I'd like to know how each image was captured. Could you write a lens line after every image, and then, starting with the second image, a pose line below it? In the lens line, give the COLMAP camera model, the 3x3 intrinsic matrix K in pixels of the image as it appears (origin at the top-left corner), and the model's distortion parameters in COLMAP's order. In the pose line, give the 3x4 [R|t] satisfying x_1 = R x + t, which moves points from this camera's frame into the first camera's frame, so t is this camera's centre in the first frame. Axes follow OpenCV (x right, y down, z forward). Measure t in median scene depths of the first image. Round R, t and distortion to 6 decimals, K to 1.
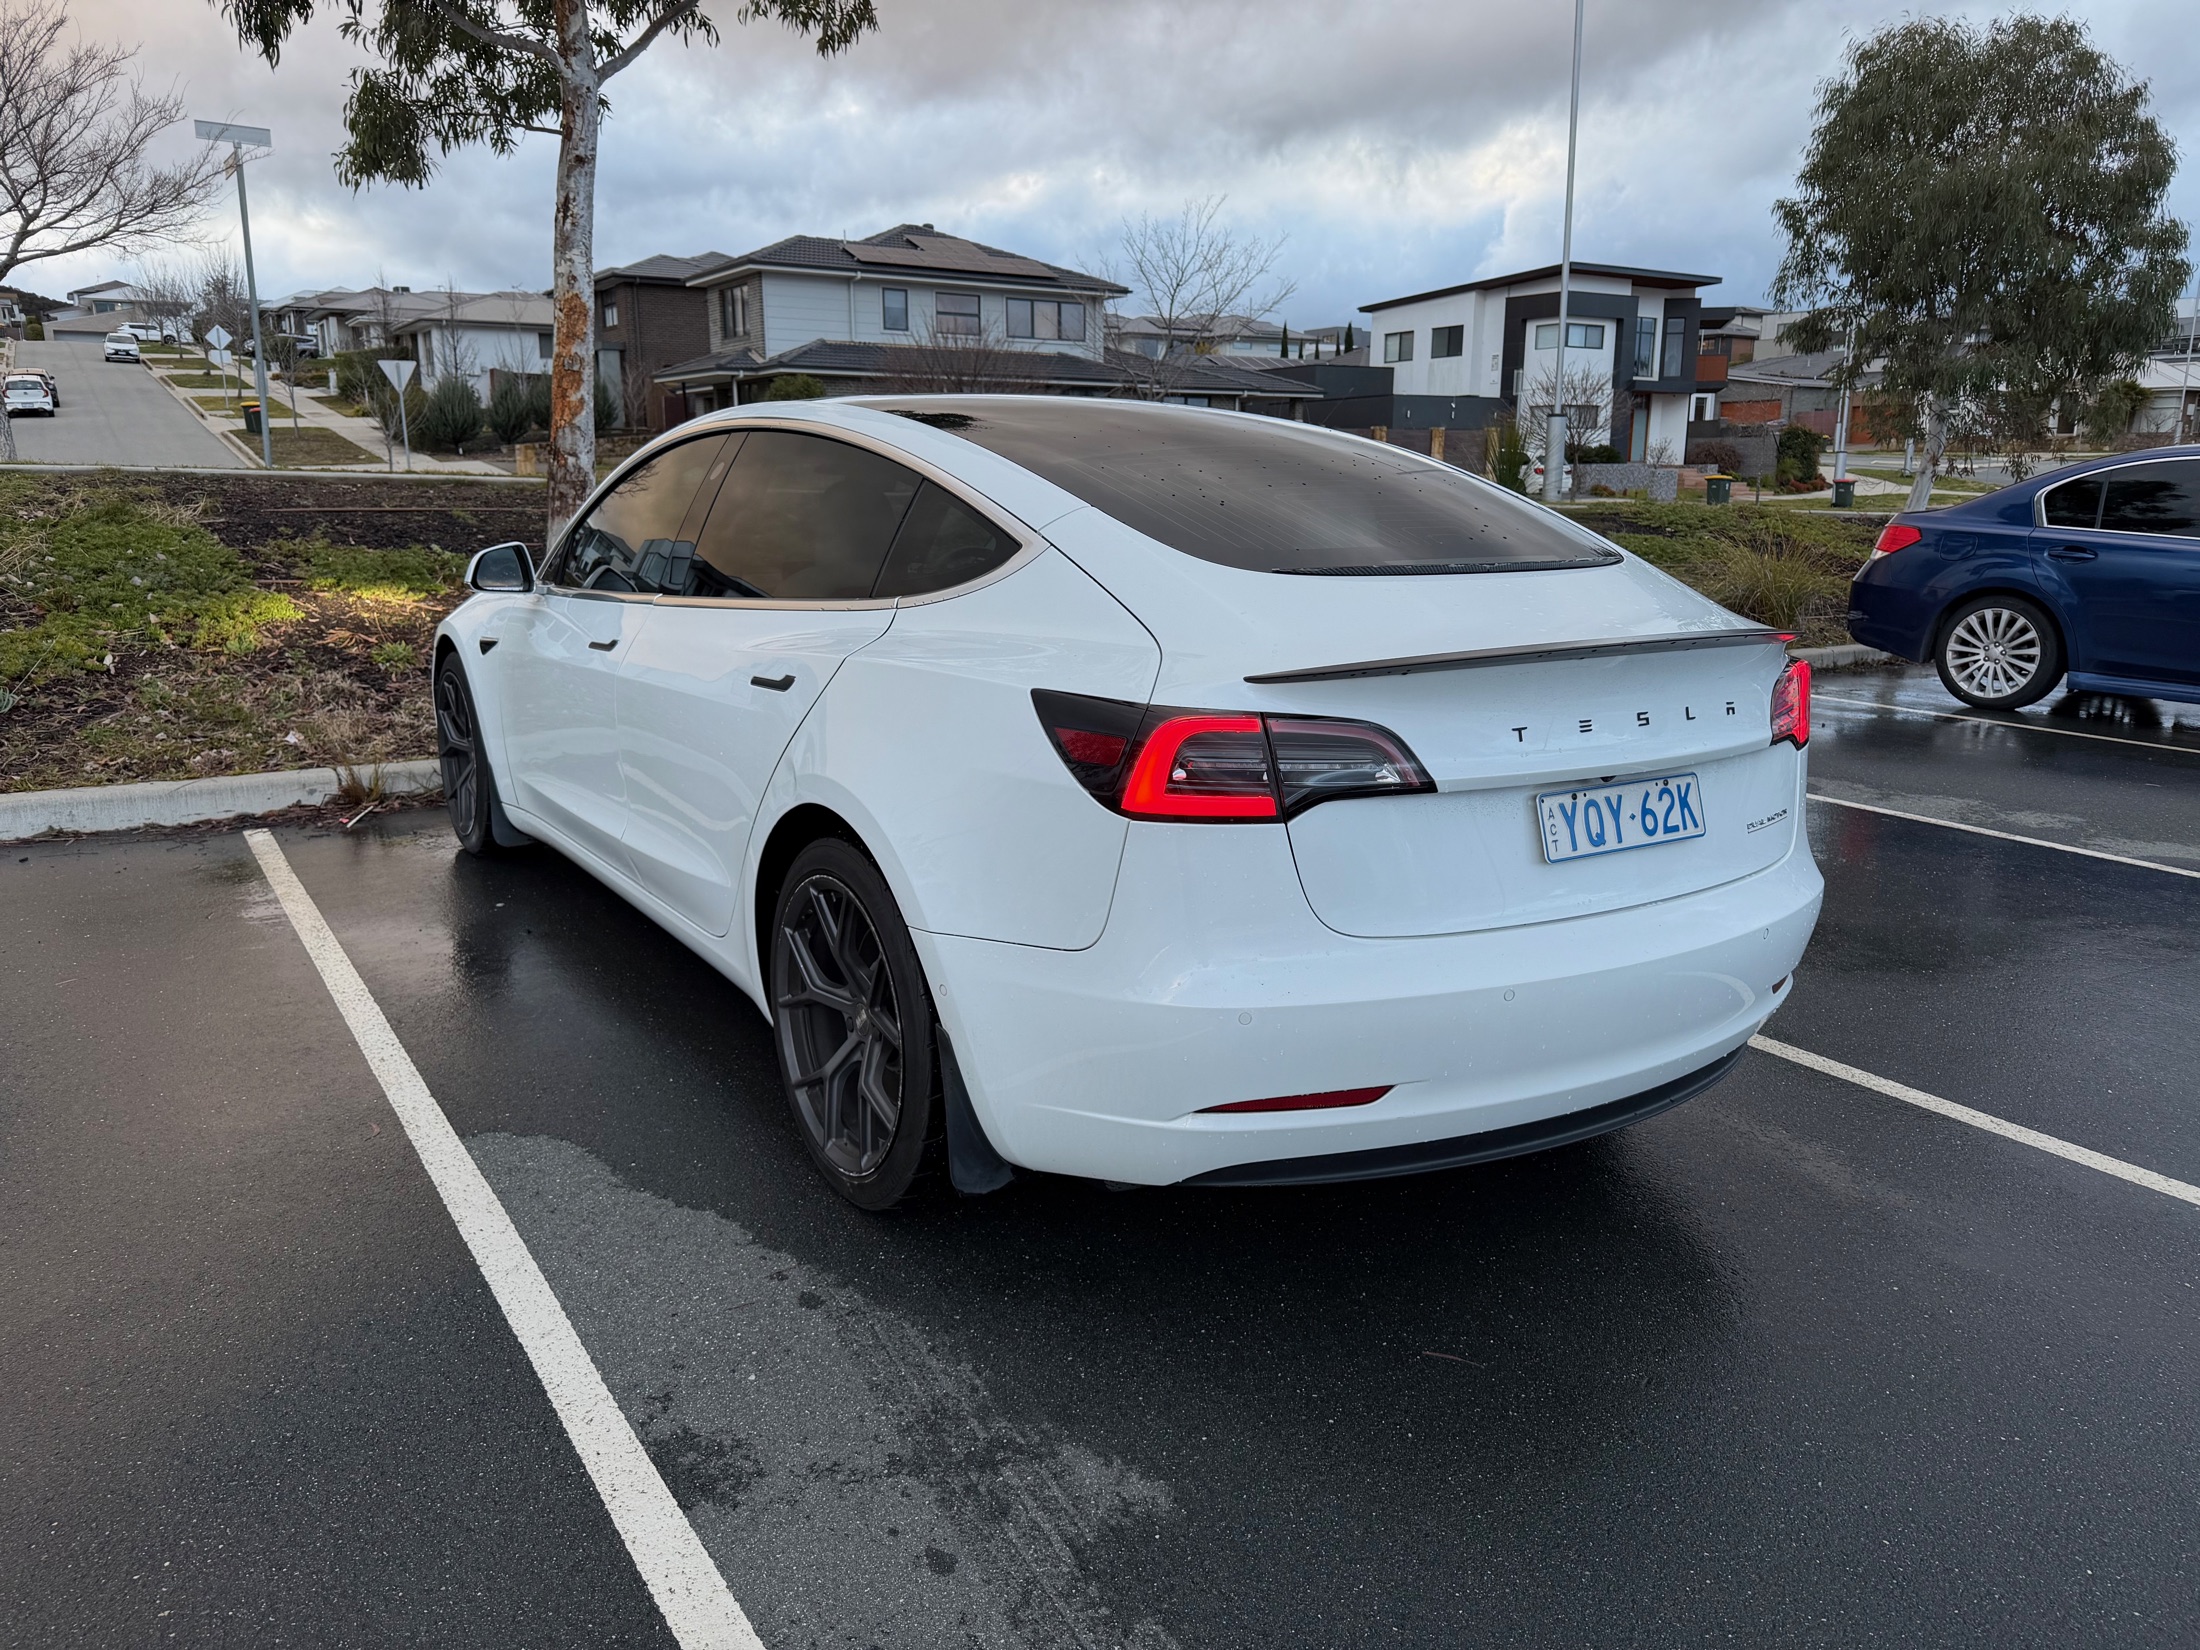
lens RADIAL K [[1577.7, 0, 1100.0], [0, 1577.7, 825.0], [0, 0, 1]] dist [-0.001247, -0.023255]
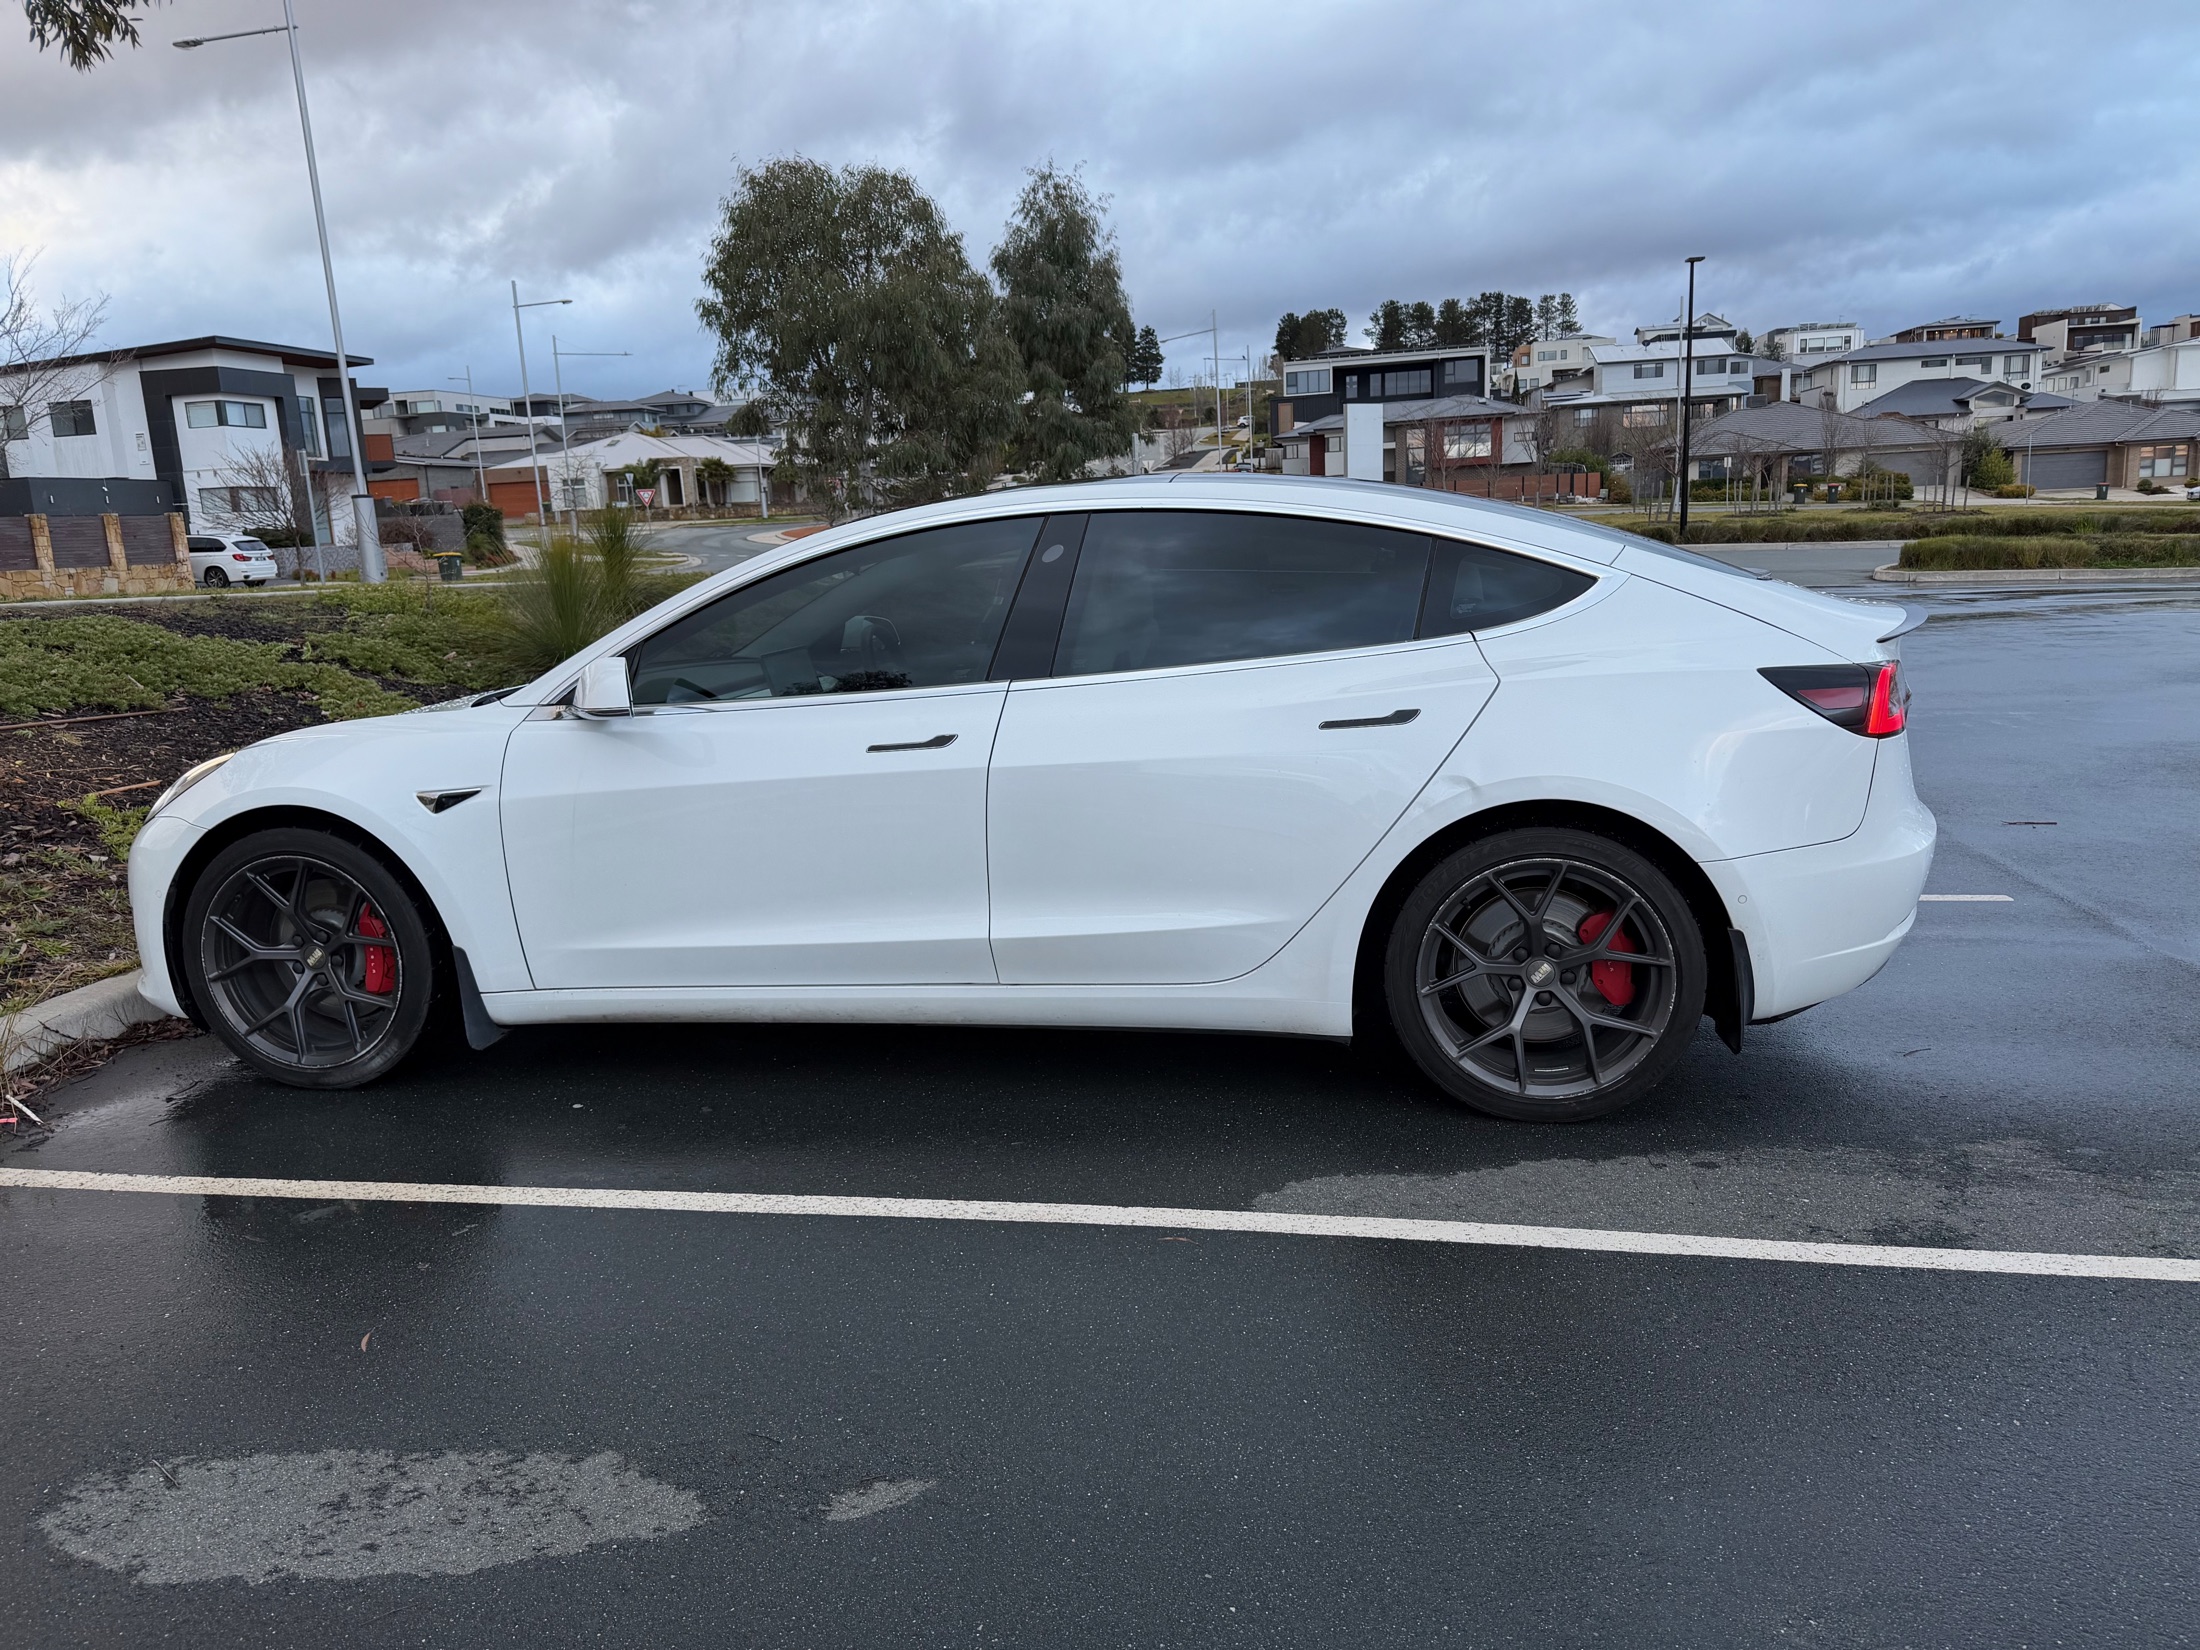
lens RADIAL K [[1530.1, 0, 1100.0], [0, 1530.1, 825.0], [0, 0, 1]] dist [0.061067, -0.063686]
pose [[0.660612, -0.177445, 0.729456, -0.254842], [0.209286, 0.976673, 0.048048, -0.024030], [-0.720966, 0.120924, 0.682339, 0.084636]]
